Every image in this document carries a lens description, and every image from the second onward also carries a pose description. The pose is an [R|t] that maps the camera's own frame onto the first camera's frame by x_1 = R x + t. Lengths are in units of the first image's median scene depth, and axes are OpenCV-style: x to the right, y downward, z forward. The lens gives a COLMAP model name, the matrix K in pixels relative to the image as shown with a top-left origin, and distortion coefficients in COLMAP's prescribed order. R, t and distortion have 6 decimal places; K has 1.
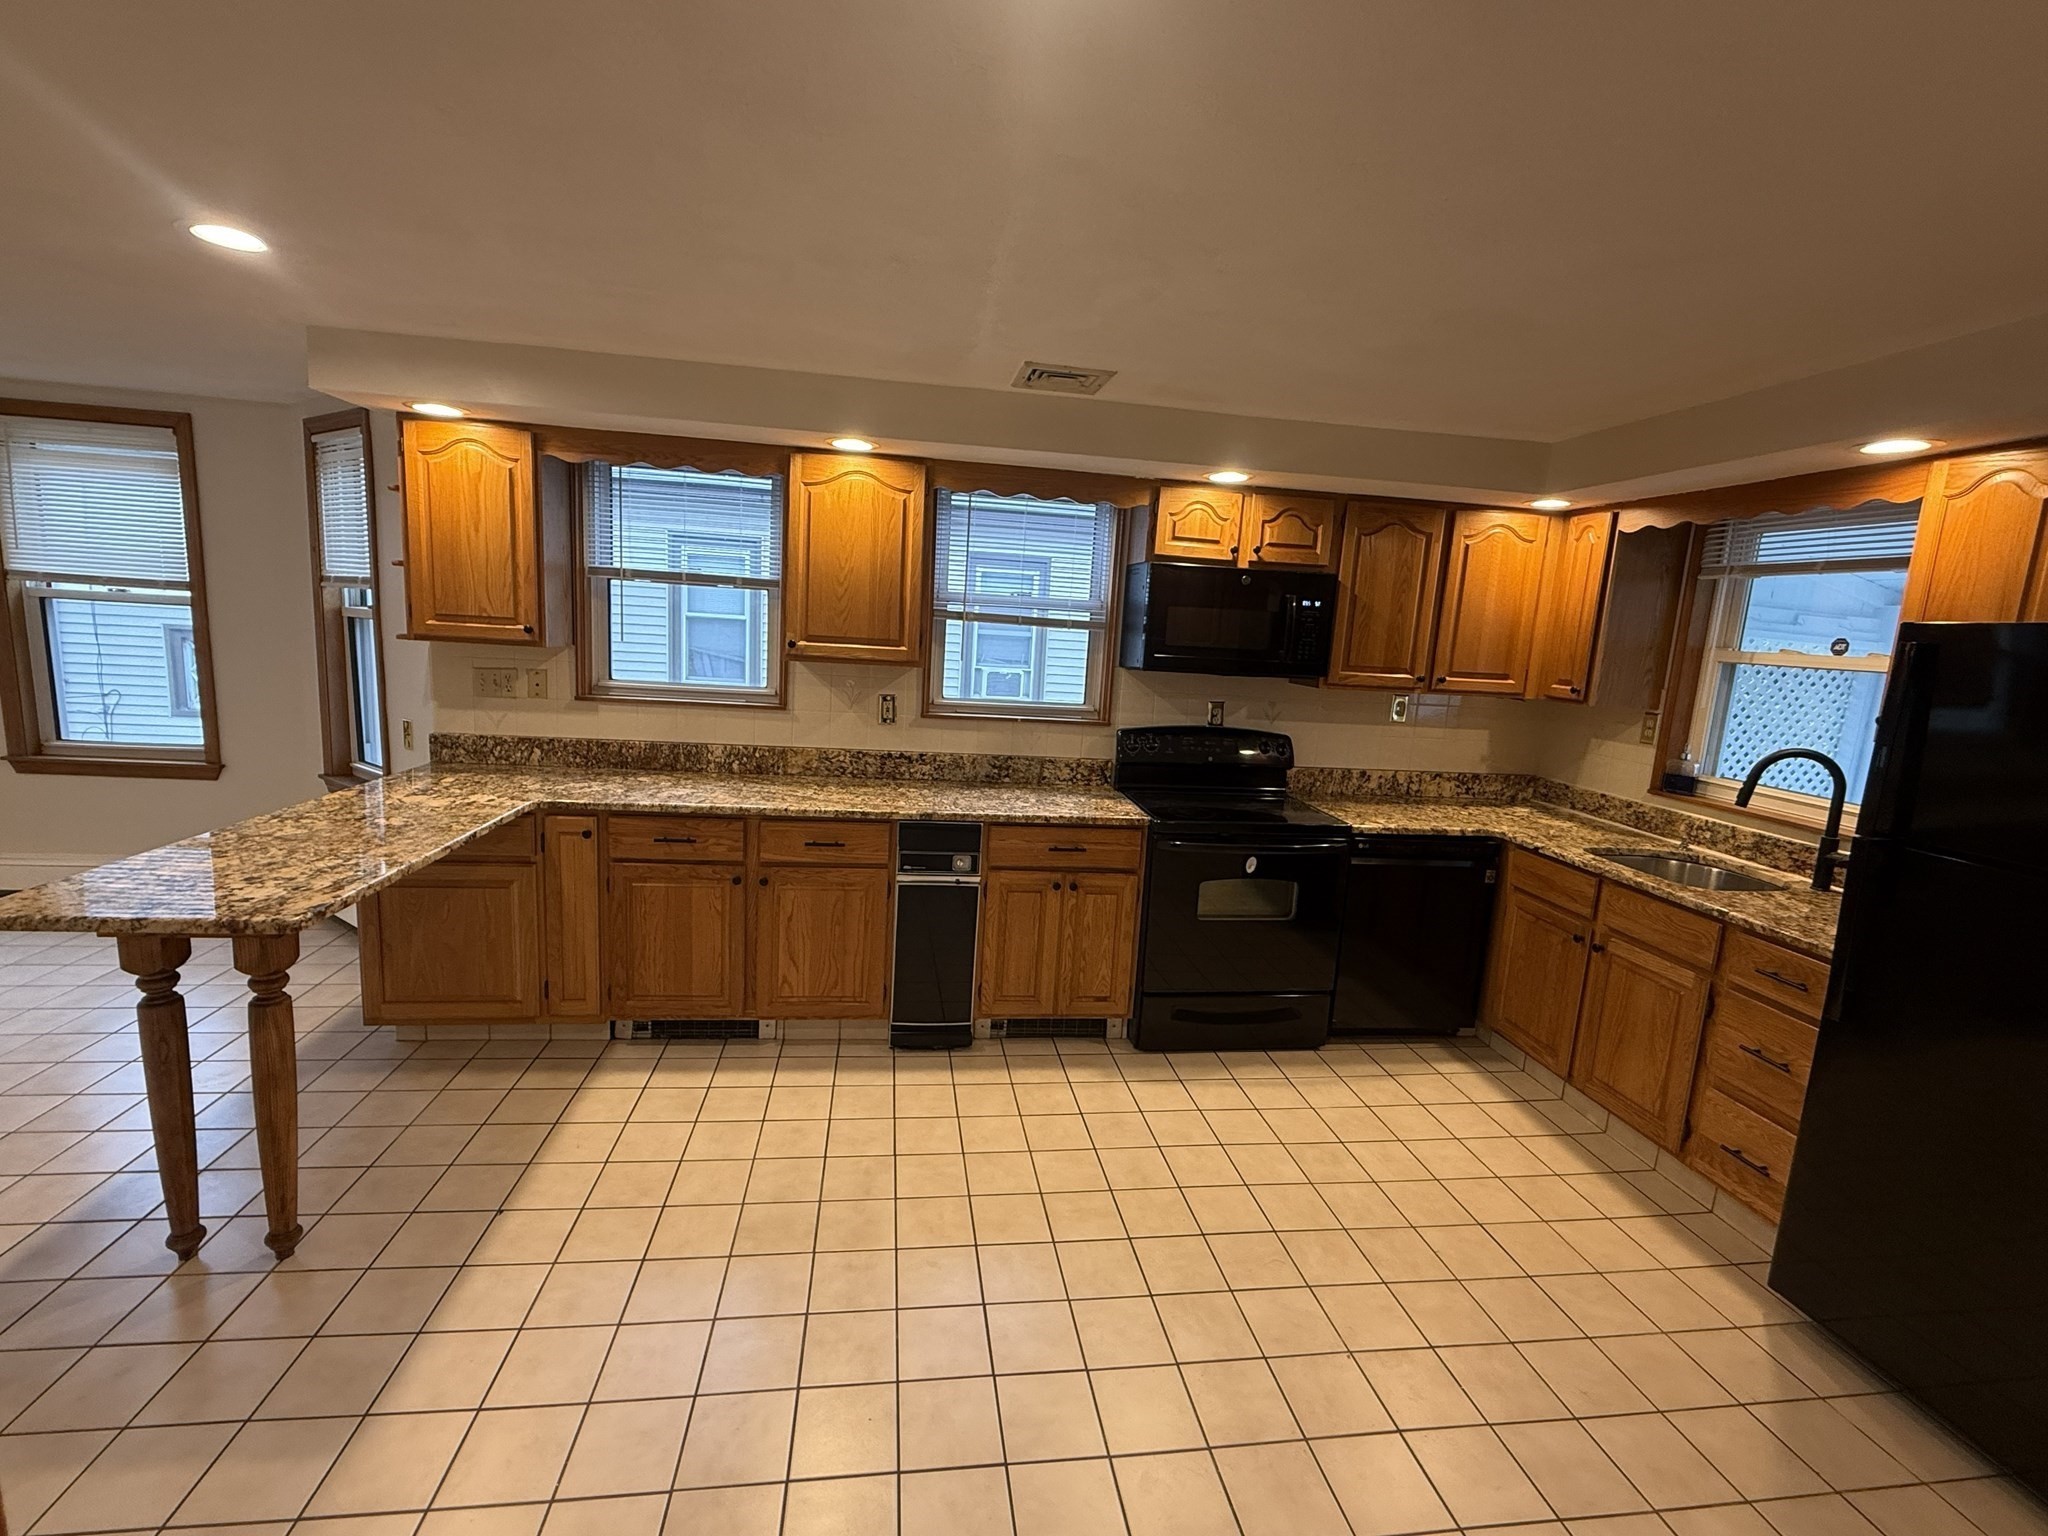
lens RADIAL K [[901.1, 0, 1018.3], [0, 901.1, 778.3], [0, 0, 1]] dist [-0.000996, -0.000153]
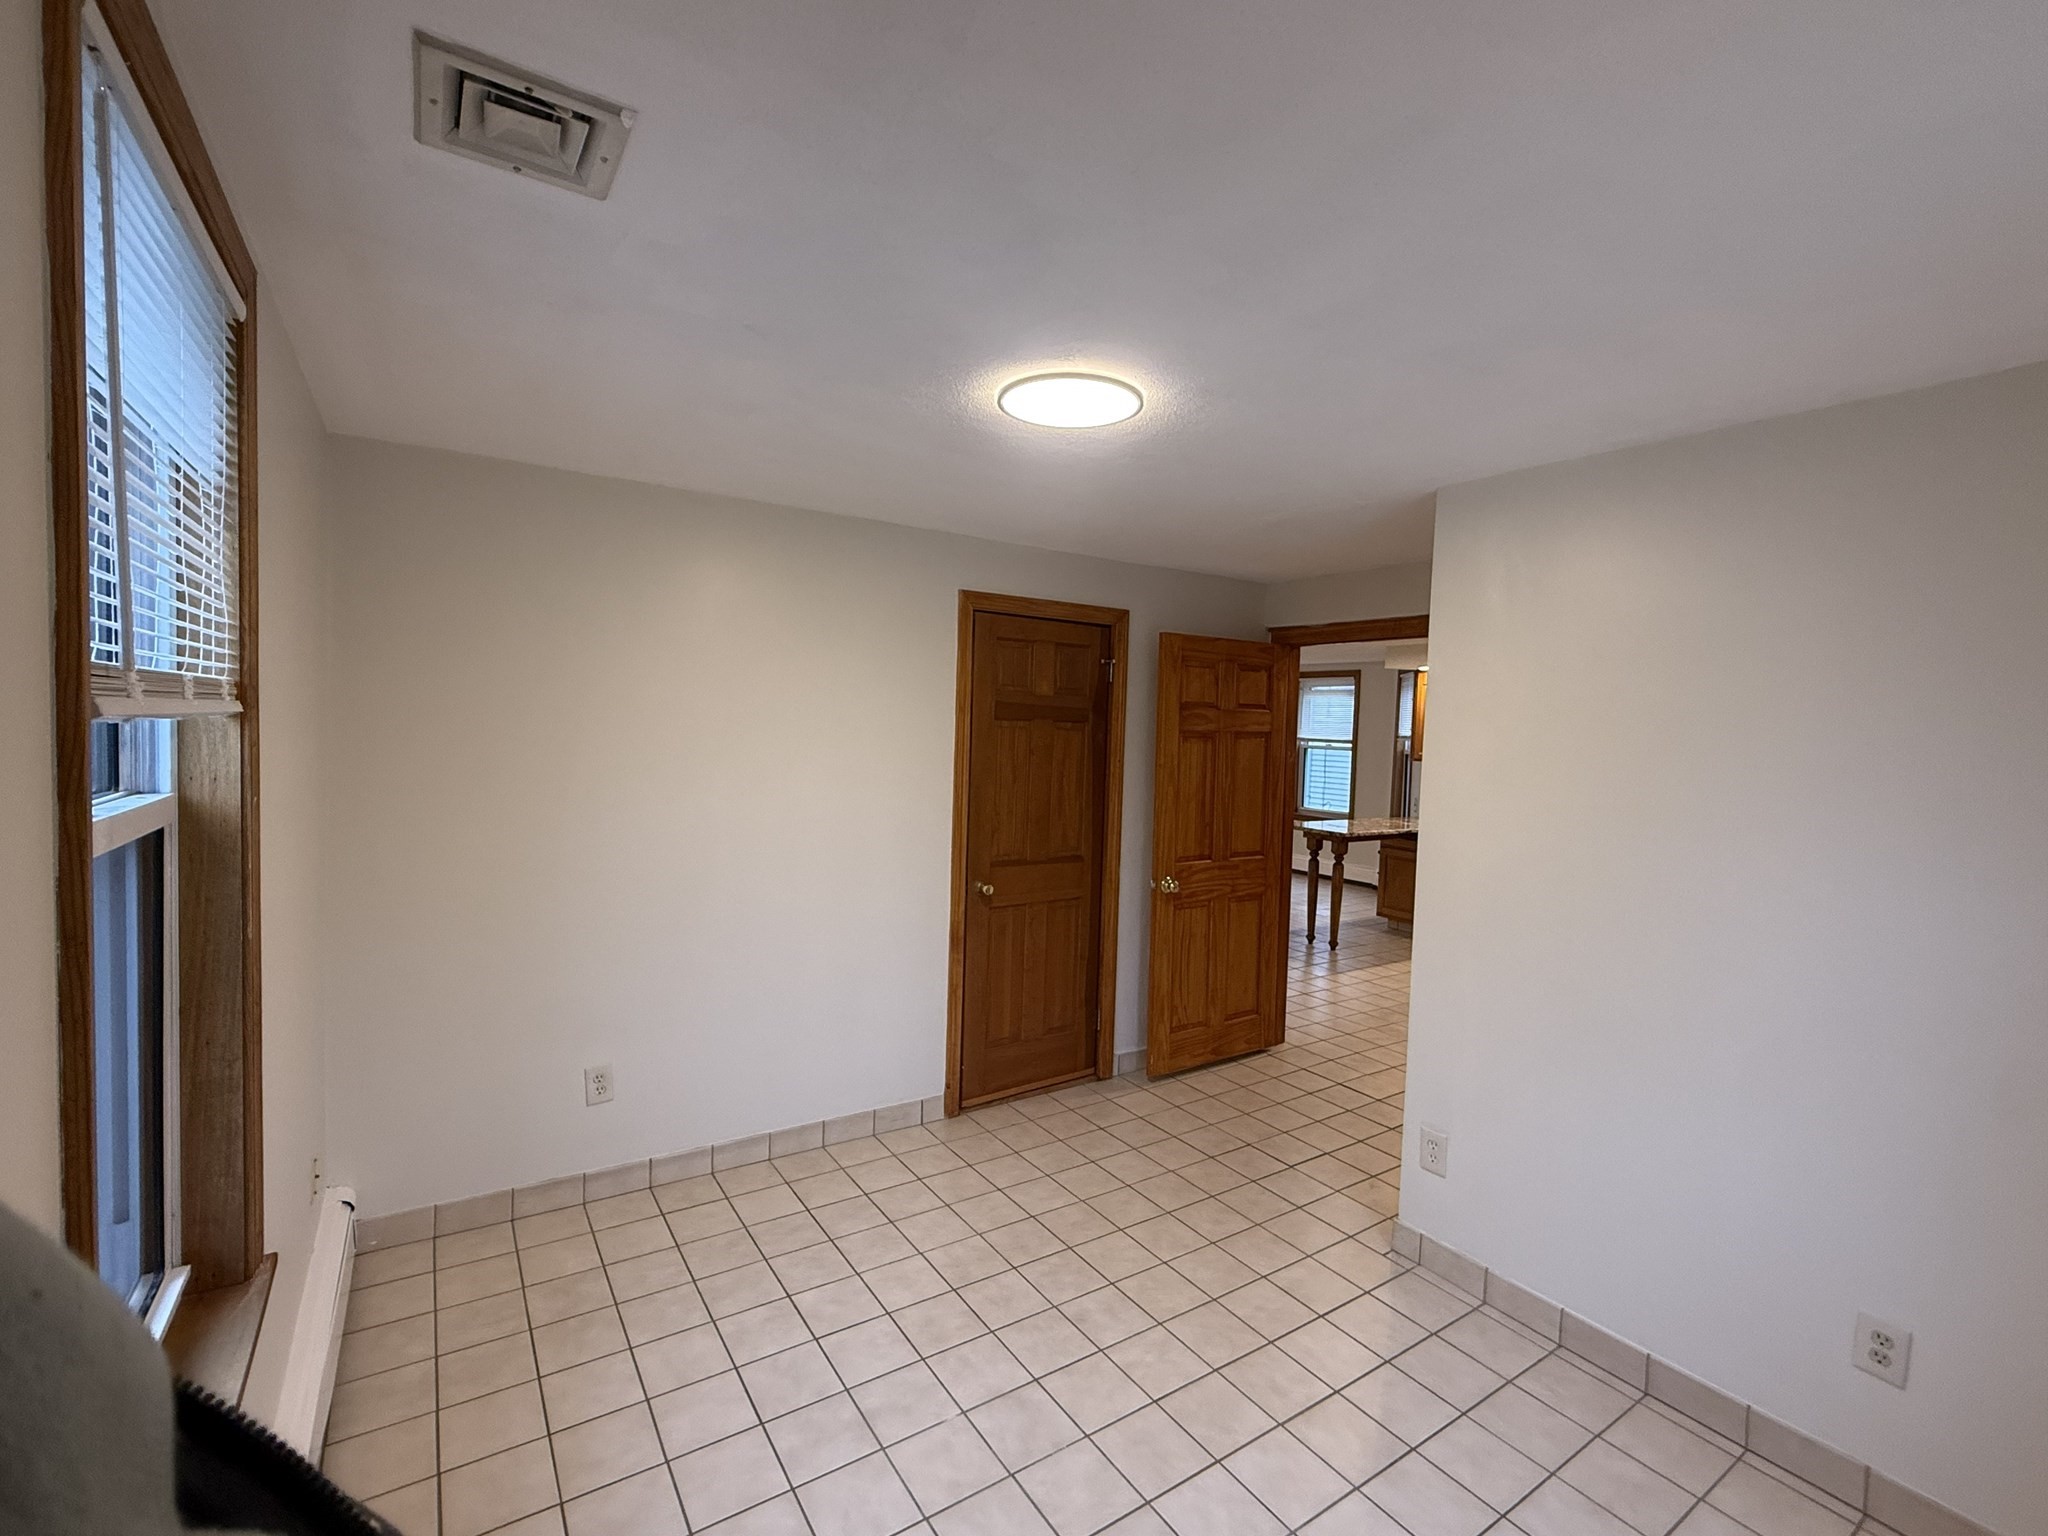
lens RADIAL K [[901.1, 0, 1020.4], [0, 901.1, 762.4], [0, 0, 1]] dist [-0.000996, -0.000153]
pose [[0.433201, -0.007102, -0.901269, 0.990833], [-0.156711, 0.984144, -0.083079, 0.203717], [0.887569, 0.177229, 0.425220, -0.908261]]
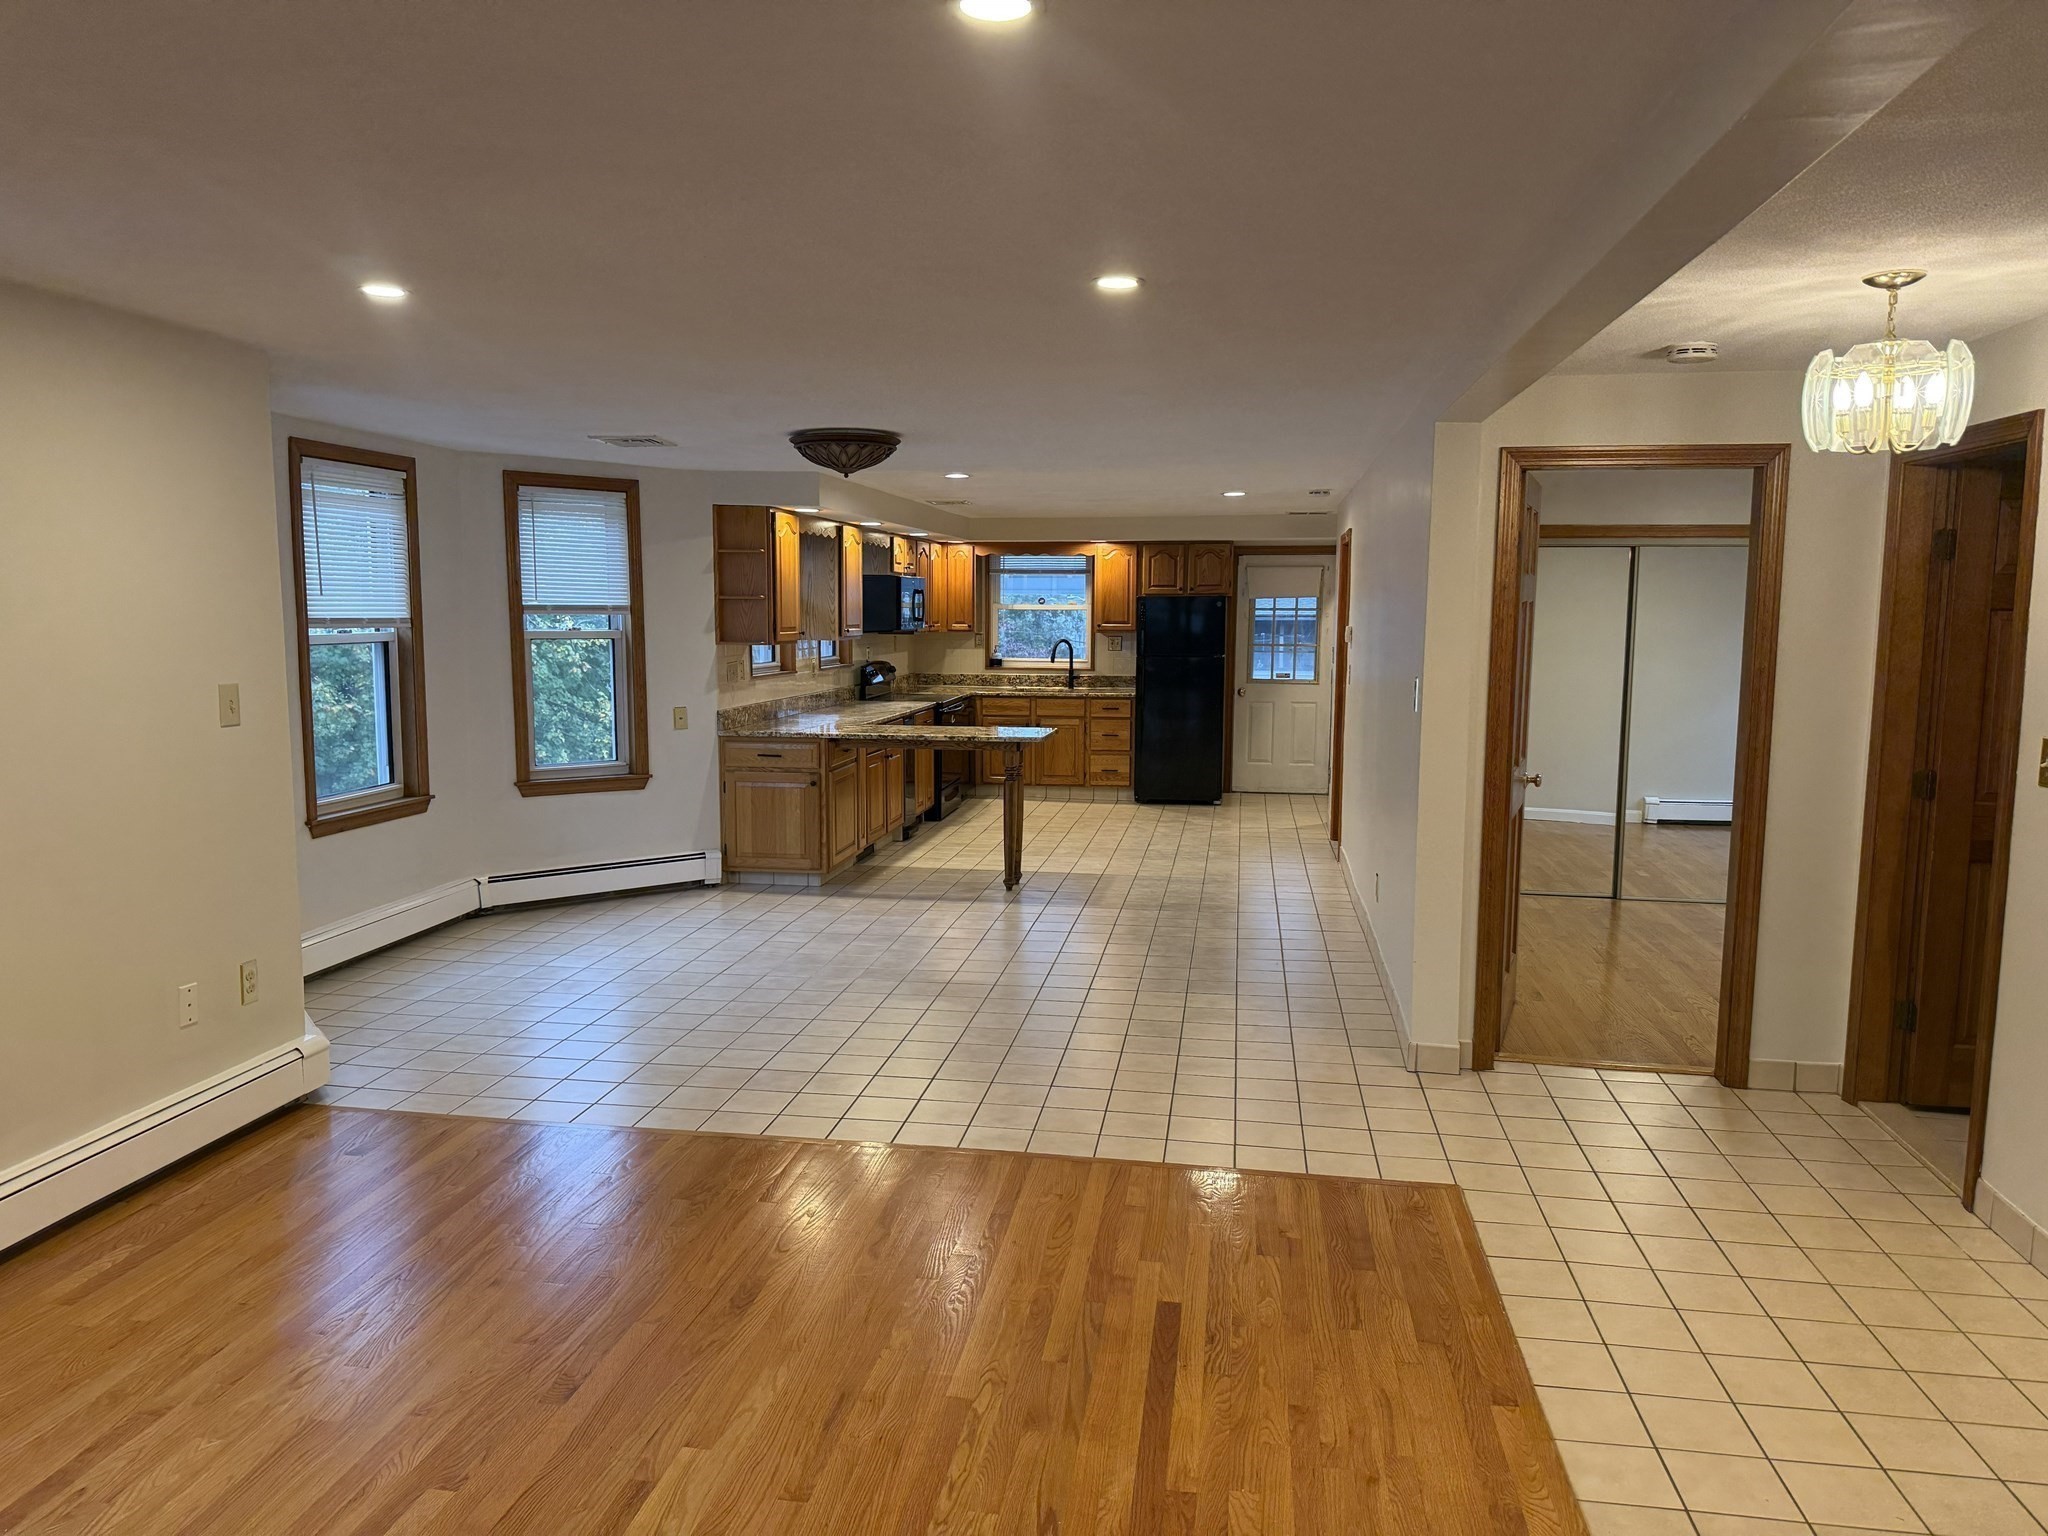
lens RADIAL K [[1413.1, 0, 1023.0], [0, 1413.1, 773.2], [0, 0, 1]] dist [0.020485, -0.026059]
pose [[0.285879, -0.167841, 0.943453, -2.834179], [0.176910, 0.976862, 0.120178, -0.147432], [-0.941794, 0.132549, 0.308957, -0.151926]]
